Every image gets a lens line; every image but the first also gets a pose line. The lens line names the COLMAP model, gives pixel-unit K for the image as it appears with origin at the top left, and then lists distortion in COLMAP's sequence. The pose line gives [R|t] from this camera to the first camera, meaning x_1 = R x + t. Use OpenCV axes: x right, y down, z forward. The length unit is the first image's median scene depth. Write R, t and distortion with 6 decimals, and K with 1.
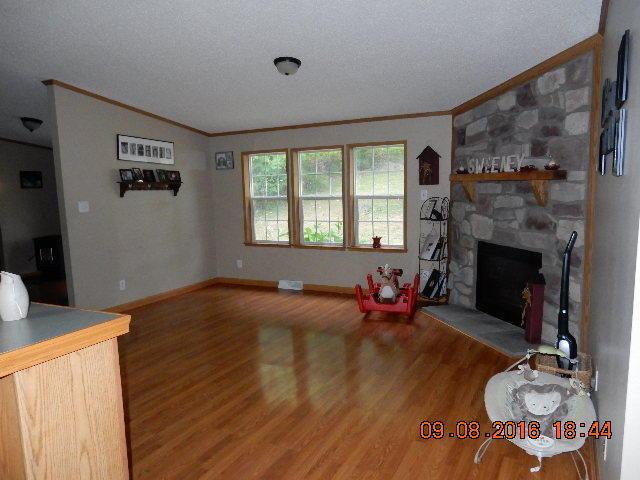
lens RADIAL K [[475.1, 0, 319.8], [0, 475.1, 240.2], [0, 0, 1]] dist [0.005241, -0.007303]
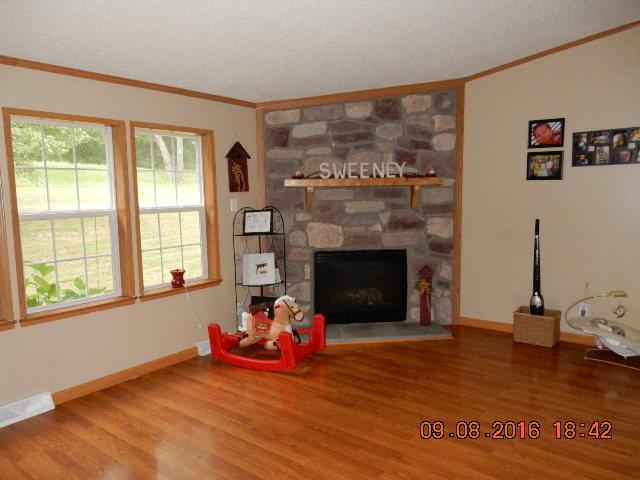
lens RADIAL K [[475.1, 0, 319.1], [0, 475.1, 239.7], [0, 0, 1]] dist [0.005241, -0.007303]
pose [[0.178856, -0.070521, 0.981345, -0.581462], [0.131228, 0.990226, 0.047243, -0.064226], [-0.975085, 0.120330, 0.186362, 0.816571]]
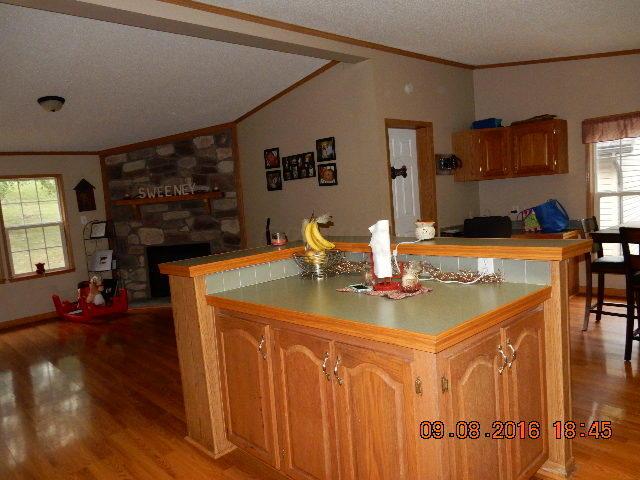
lens RADIAL K [[475.1, 0, 319.1], [0, 475.1, 241.0], [0, 0, 1]] dist [0.005241, -0.007303]
pose [[0.337197, -0.094528, 0.936676, -0.788824], [0.187687, 0.981723, 0.031508, 0.034020], [-0.922535, 0.165178, 0.348776, 0.055681]]
